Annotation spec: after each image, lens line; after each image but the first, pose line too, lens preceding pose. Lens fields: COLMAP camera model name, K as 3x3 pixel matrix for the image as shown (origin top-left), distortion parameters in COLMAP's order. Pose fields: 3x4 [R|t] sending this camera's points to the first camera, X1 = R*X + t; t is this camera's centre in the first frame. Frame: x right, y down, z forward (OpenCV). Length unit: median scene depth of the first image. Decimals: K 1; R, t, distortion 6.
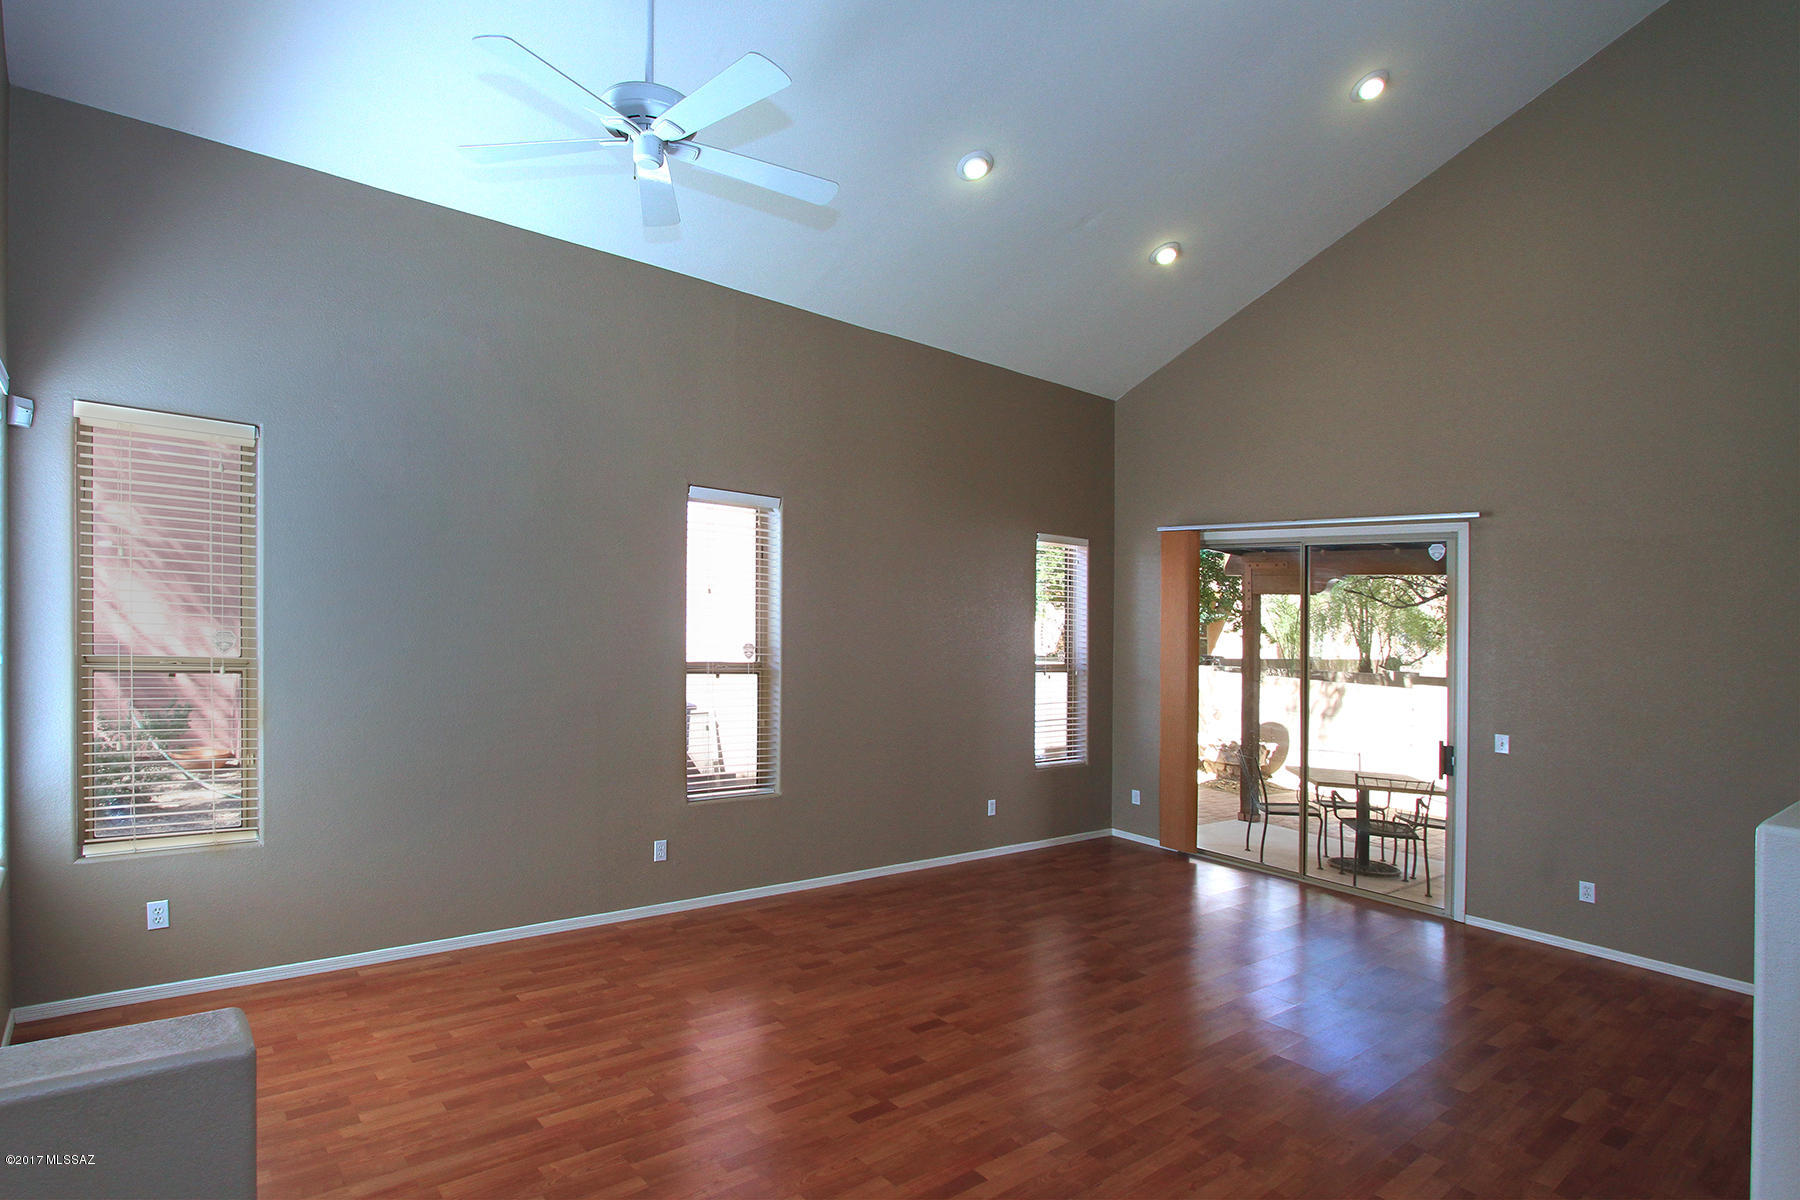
lens RADIAL K [[895.6, 0, 835.8], [0, 895.6, 609.0], [0, 0, 1]] dist [0.002304, 0.000629]
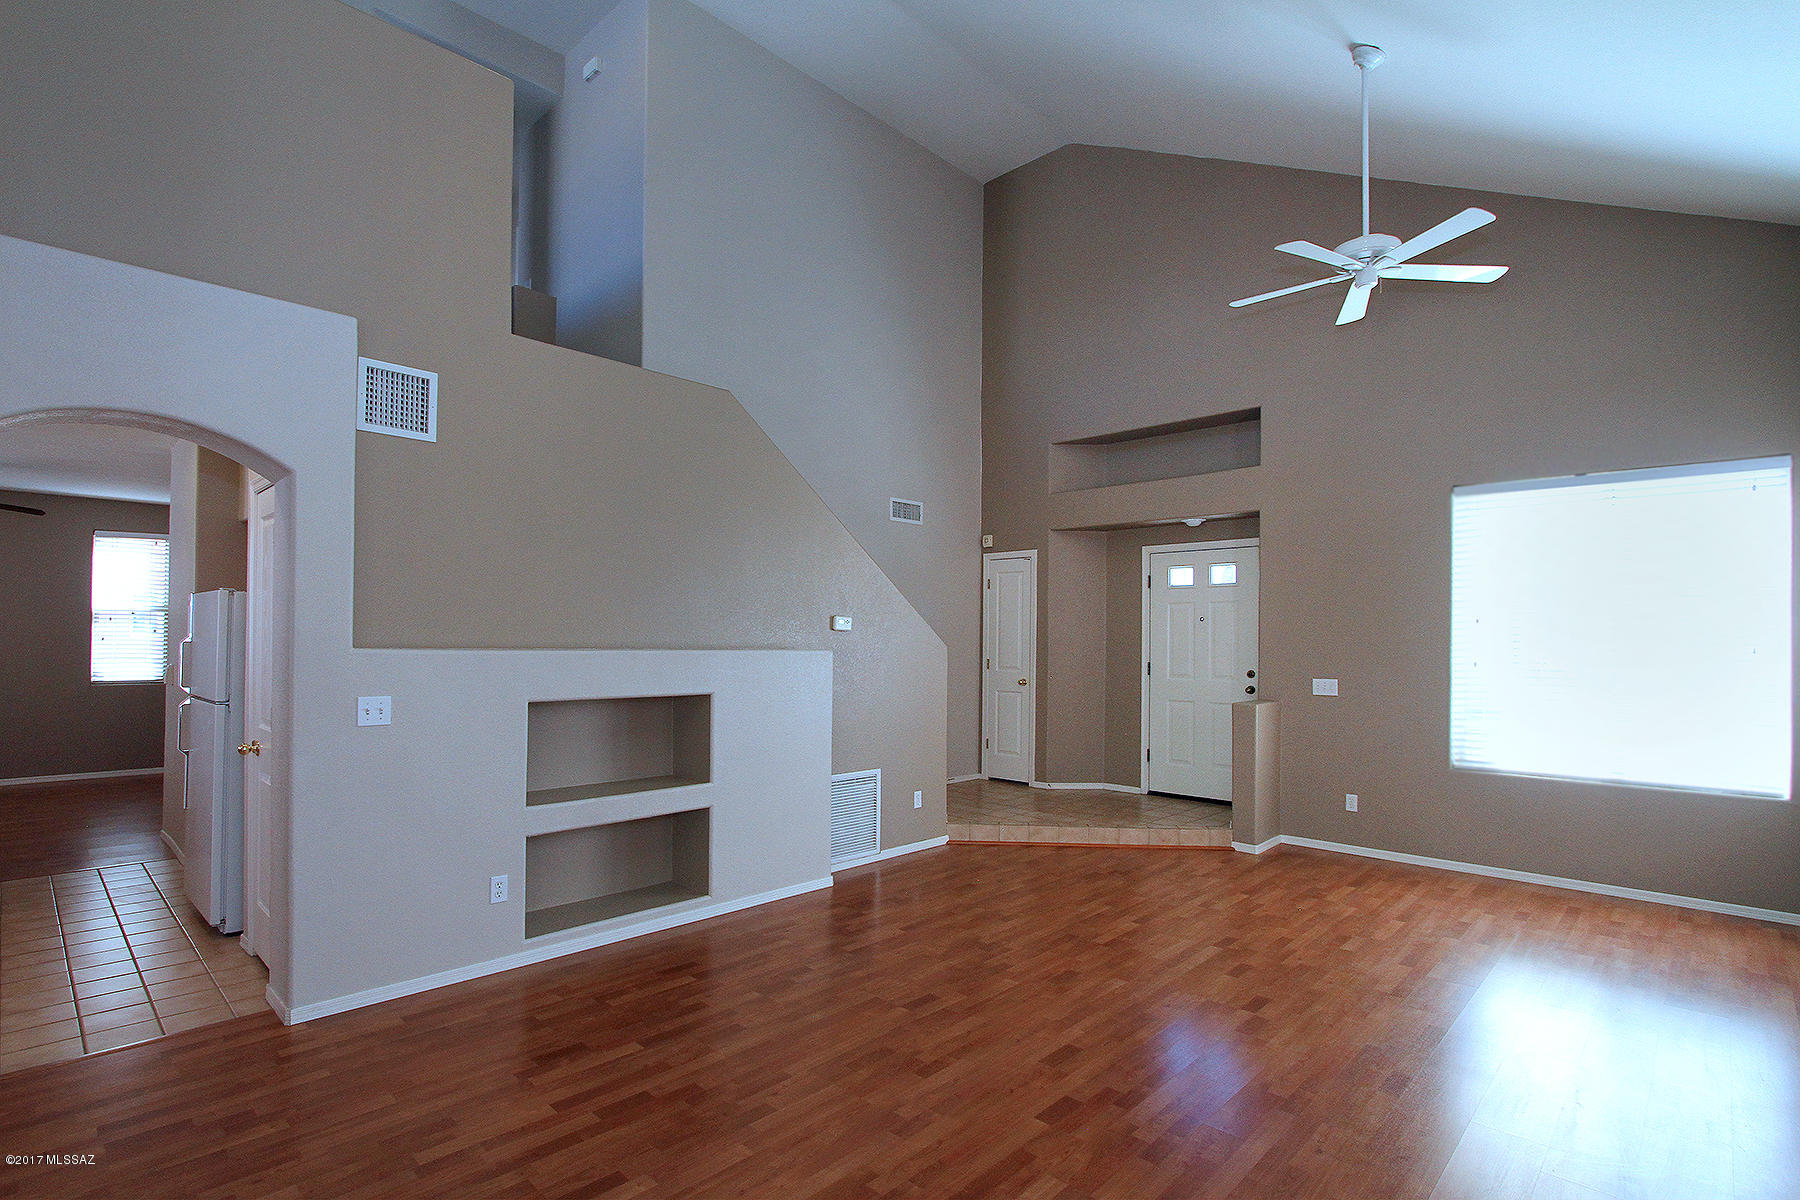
lens RADIAL K [[863.3, 0, 903.7], [0, 863.3, 624.4], [0, 0, 1]] dist [-0.001335, 0.000012]
pose [[-0.983674, -0.069975, -0.165796, 0.570043], [-0.065158, 0.997284, -0.034324, 0.099850], [0.167747, -0.022961, -0.985563, 1.609982]]
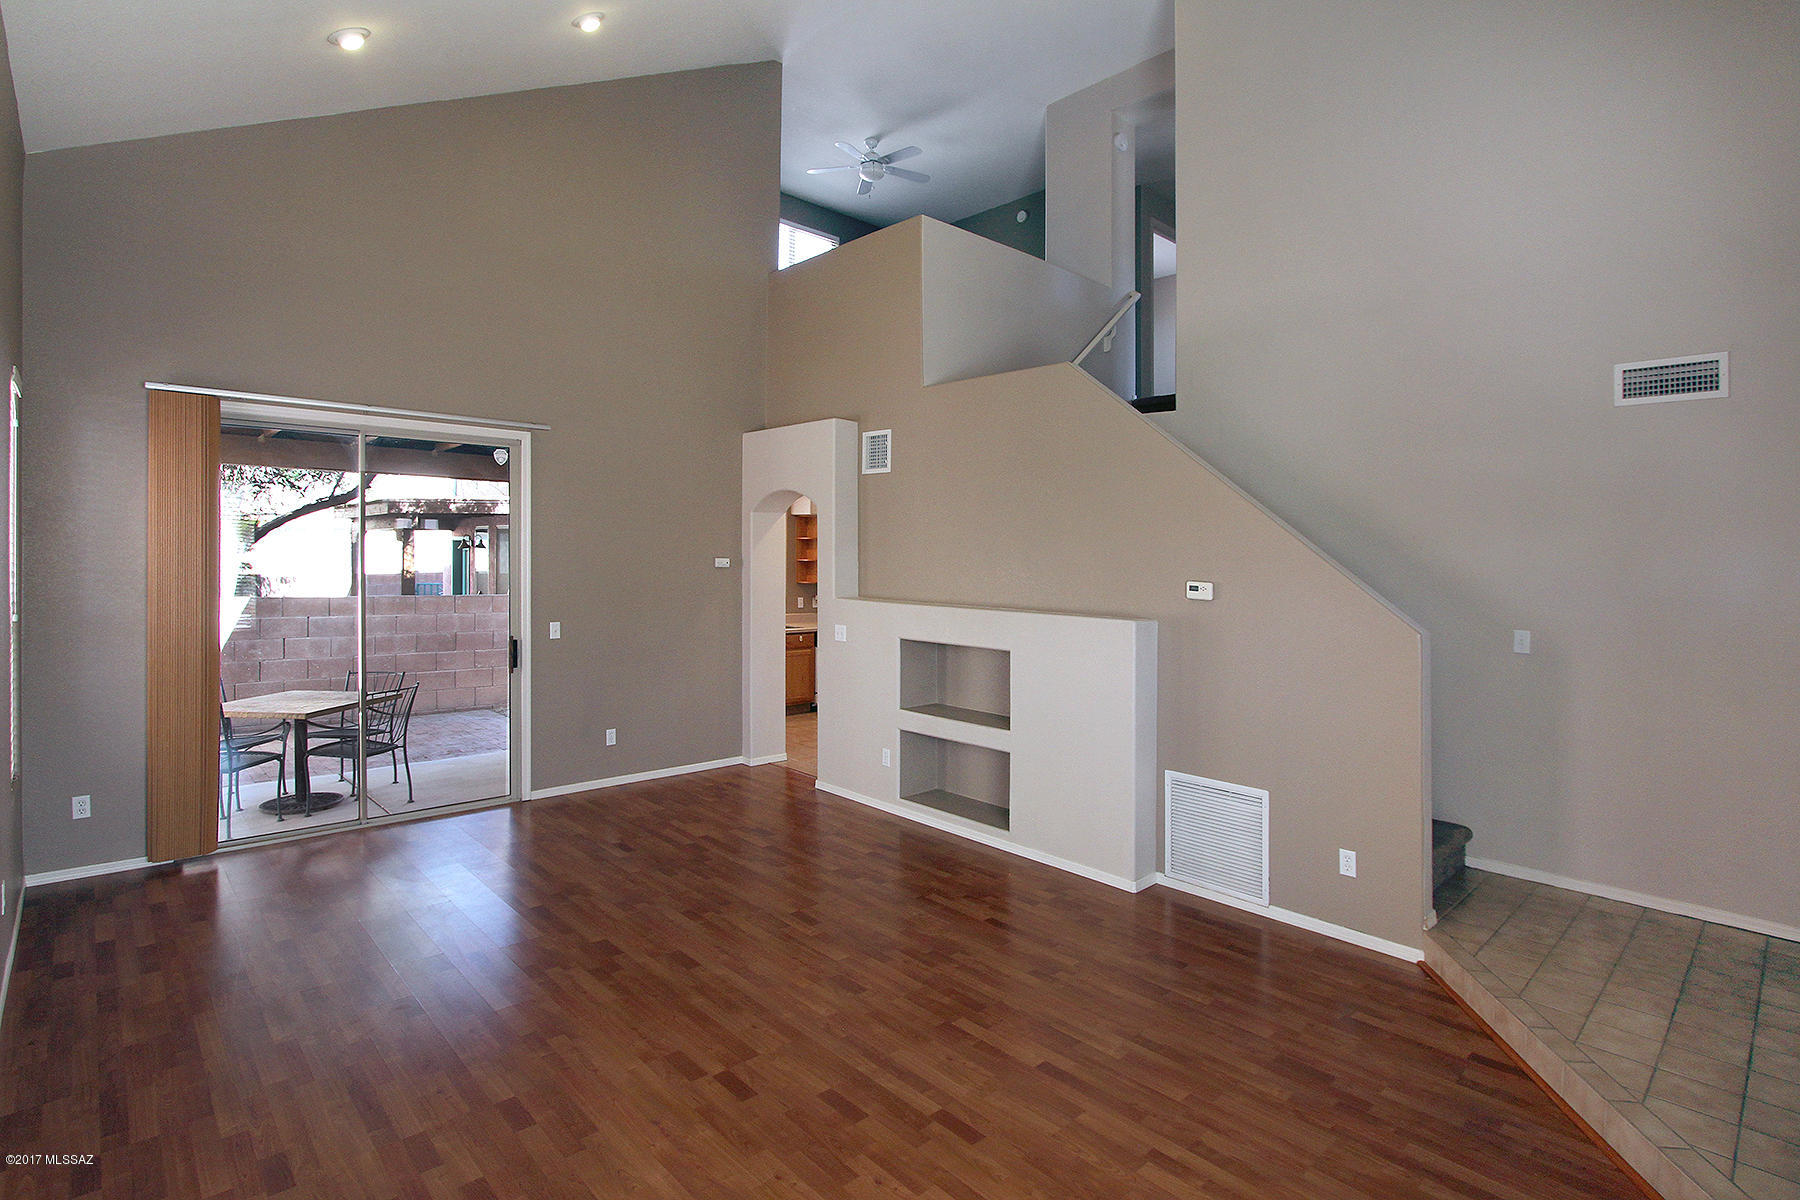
lens RADIAL K [[935.0, 0, 902.4], [0, 935.0, 572.0], [0, 0, 1]] dist [-0.000247, 0.000214]
pose [[-0.074220, -0.069946, 0.994786, -0.573611], [-0.022197, 0.997406, 0.068475, -0.020575], [-0.996995, -0.016999, -0.075580, 0.801781]]
